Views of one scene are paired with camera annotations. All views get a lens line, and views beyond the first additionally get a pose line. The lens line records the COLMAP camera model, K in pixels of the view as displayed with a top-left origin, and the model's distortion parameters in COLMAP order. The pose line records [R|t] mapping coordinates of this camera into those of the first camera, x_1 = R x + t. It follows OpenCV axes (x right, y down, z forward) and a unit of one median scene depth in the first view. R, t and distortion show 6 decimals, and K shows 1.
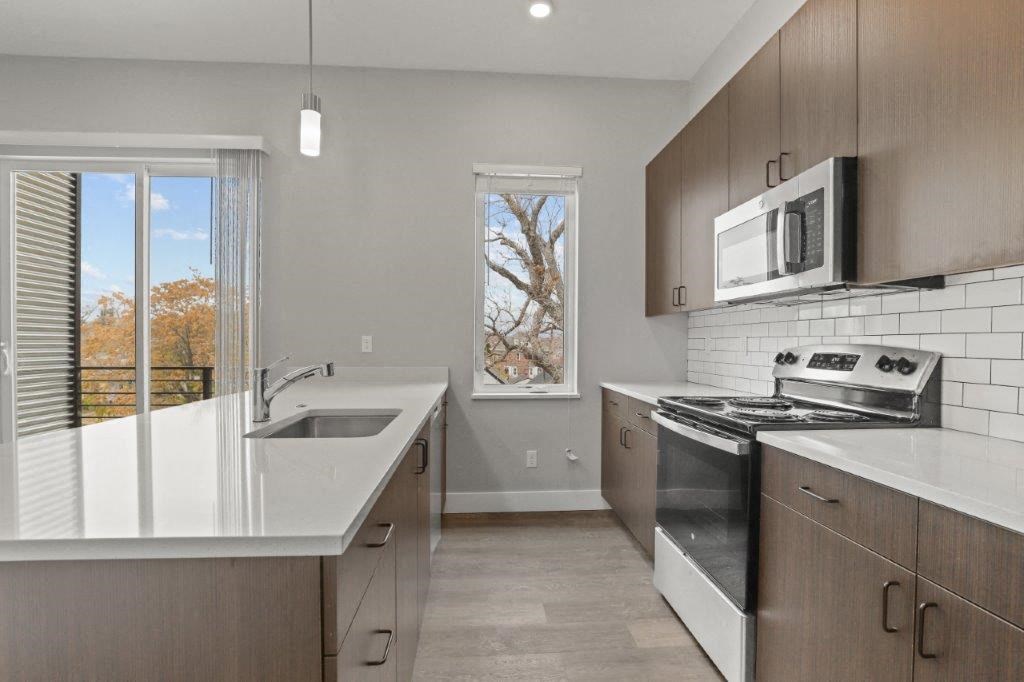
lens RADIAL K [[480.1, 0, 509.0], [0, 480.1, 345.5], [0, 0, 1]] dist [-0.001330, -0.000123]
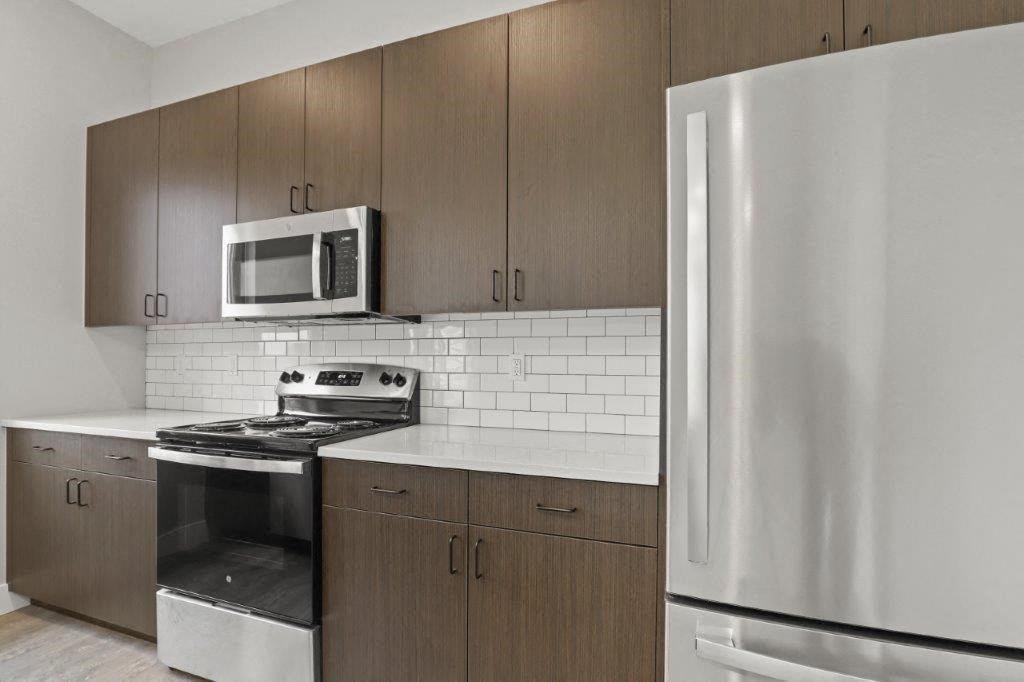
lens RADIAL K [[481.6, 0, 516.3], [0, 481.6, 359.7], [0, 0, 1]] dist [-0.000015, 0.000597]
pose [[0.419695, 0.005307, 0.907649, -0.207879], [0.002392, 0.999973, -0.006953, -0.002529], [-0.907662, 0.005089, 0.419671, 0.137034]]
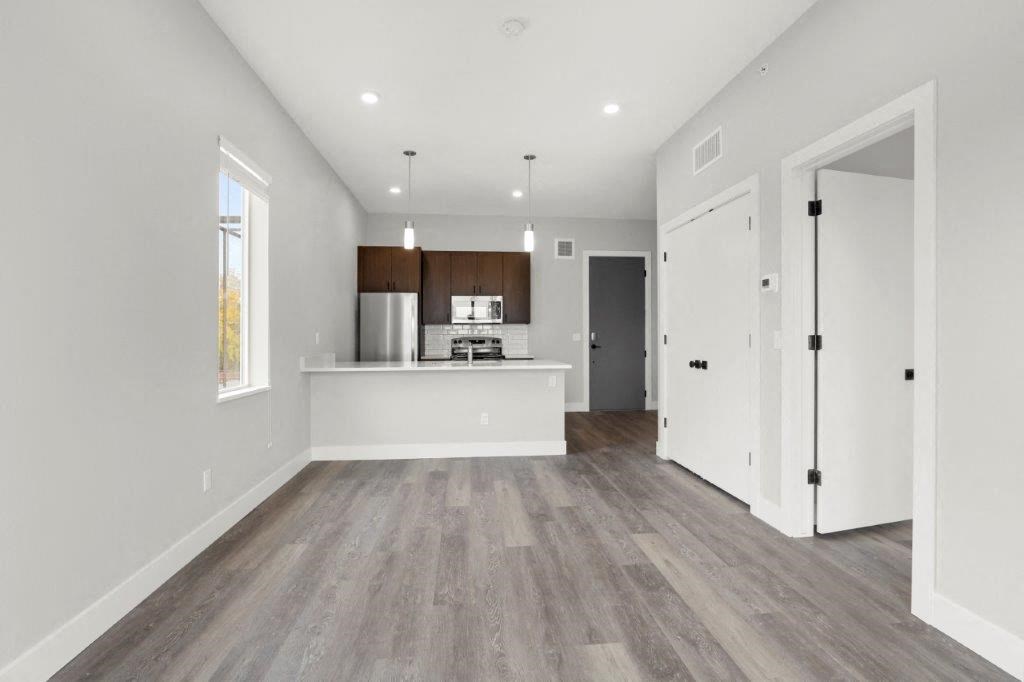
lens RADIAL K [[480.1, 0, 509.0], [0, 480.1, 345.5], [0, 0, 1]] dist [-0.001330, -0.000123]
pose [[-0.021373, -0.015154, 0.999657, -3.189123], [0.014142, 0.999780, 0.015458, 0.008112], [-0.999672, 0.014468, -0.021154, 0.876925]]
